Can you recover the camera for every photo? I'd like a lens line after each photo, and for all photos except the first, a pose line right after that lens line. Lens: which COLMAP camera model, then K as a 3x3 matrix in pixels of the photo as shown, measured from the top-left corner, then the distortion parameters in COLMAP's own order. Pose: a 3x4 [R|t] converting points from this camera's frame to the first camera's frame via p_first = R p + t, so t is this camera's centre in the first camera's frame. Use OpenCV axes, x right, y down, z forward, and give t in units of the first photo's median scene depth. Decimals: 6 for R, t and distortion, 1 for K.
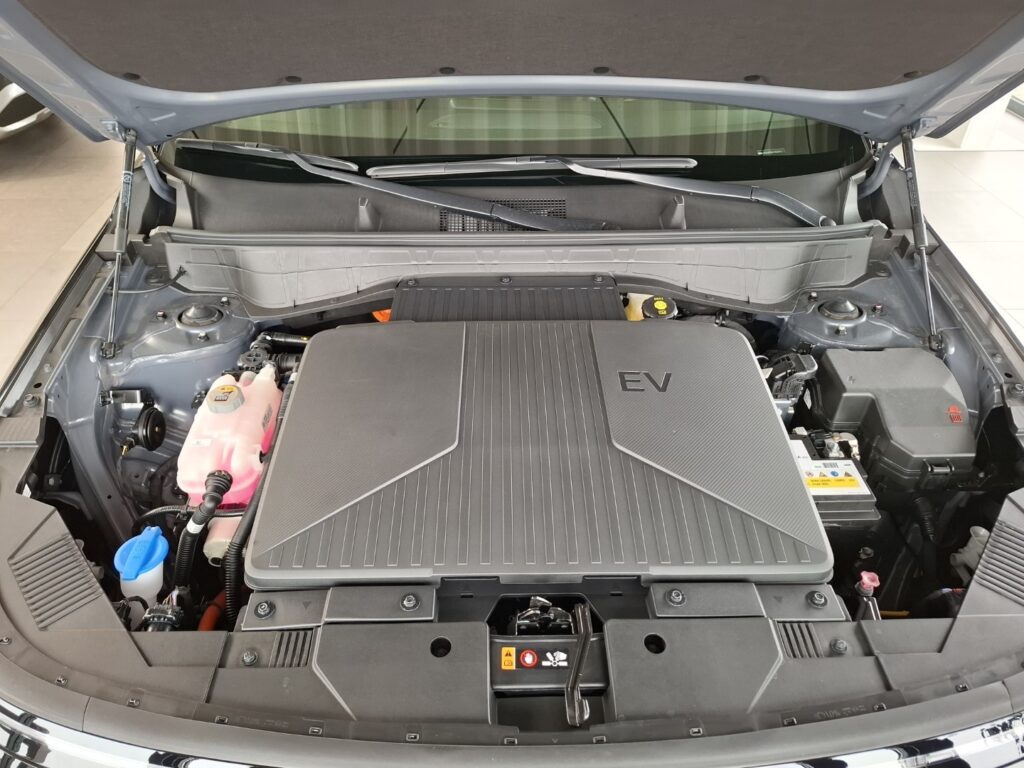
lens RADIAL K [[715.1, 0, 514.8], [0, 715.1, 362.5], [0, 0, 1]] dist [0.042669, -0.042268]
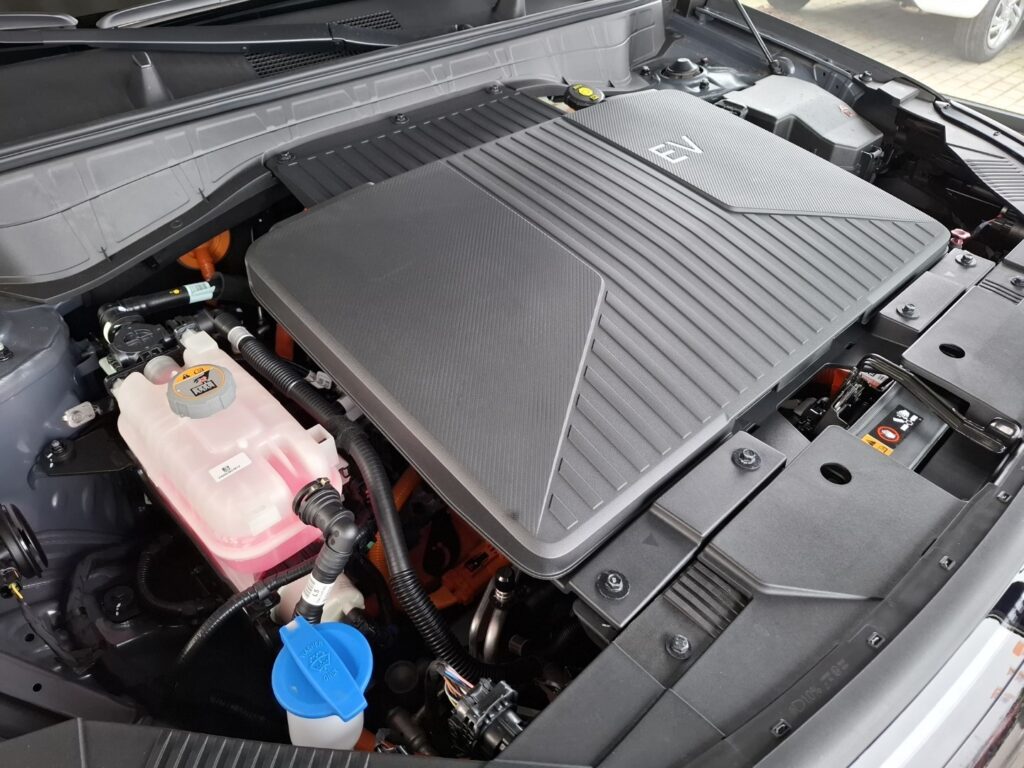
lens RADIAL K [[740.5, 0, 507.4], [0, 740.5, 368.9], [0, 0, 1]] dist [0.001834, 0.001188]
pose [[0.740894, -0.422650, 0.521961, -0.444108], [0.397959, 0.902306, 0.165749, 0.032044], [-0.541023, 0.084917, 0.836710, 0.356238]]
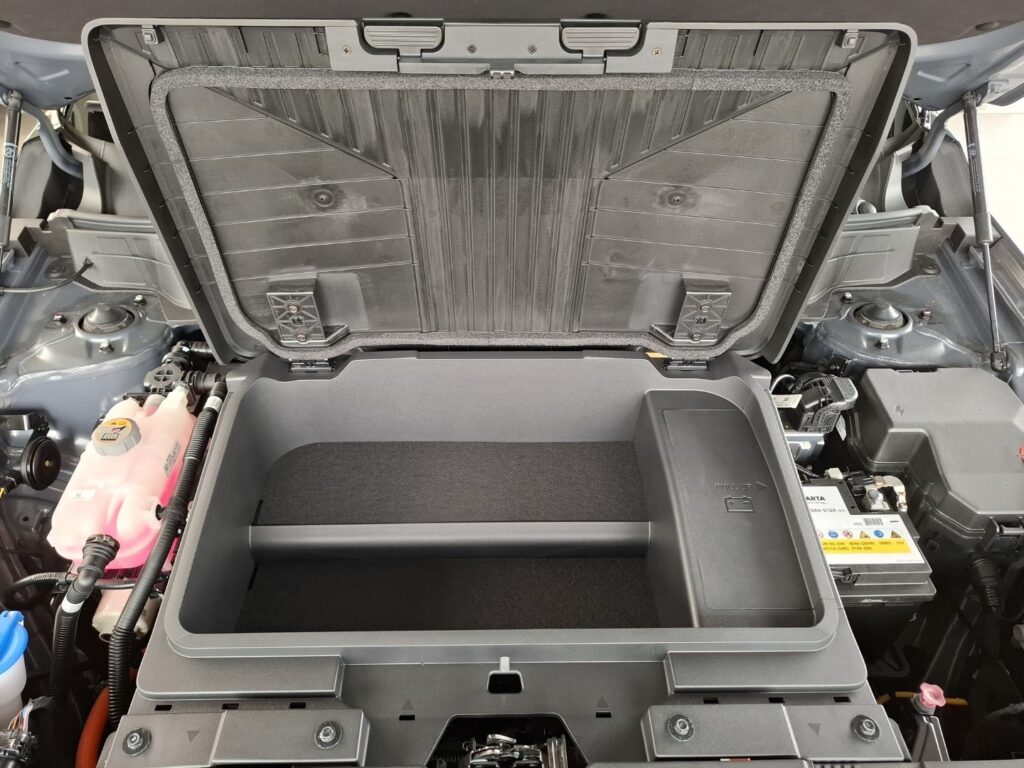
lens RADIAL K [[740.5, 0, 507.4], [0, 740.5, 368.9], [0, 0, 1]] dist [0.001834, 0.001188]
pose [[0.999982, 0.005754, -0.001774, 0.026446], [-0.005655, 0.998648, 0.051666, -0.058154], [0.002069, -0.051655, 0.998663, 0.157015]]
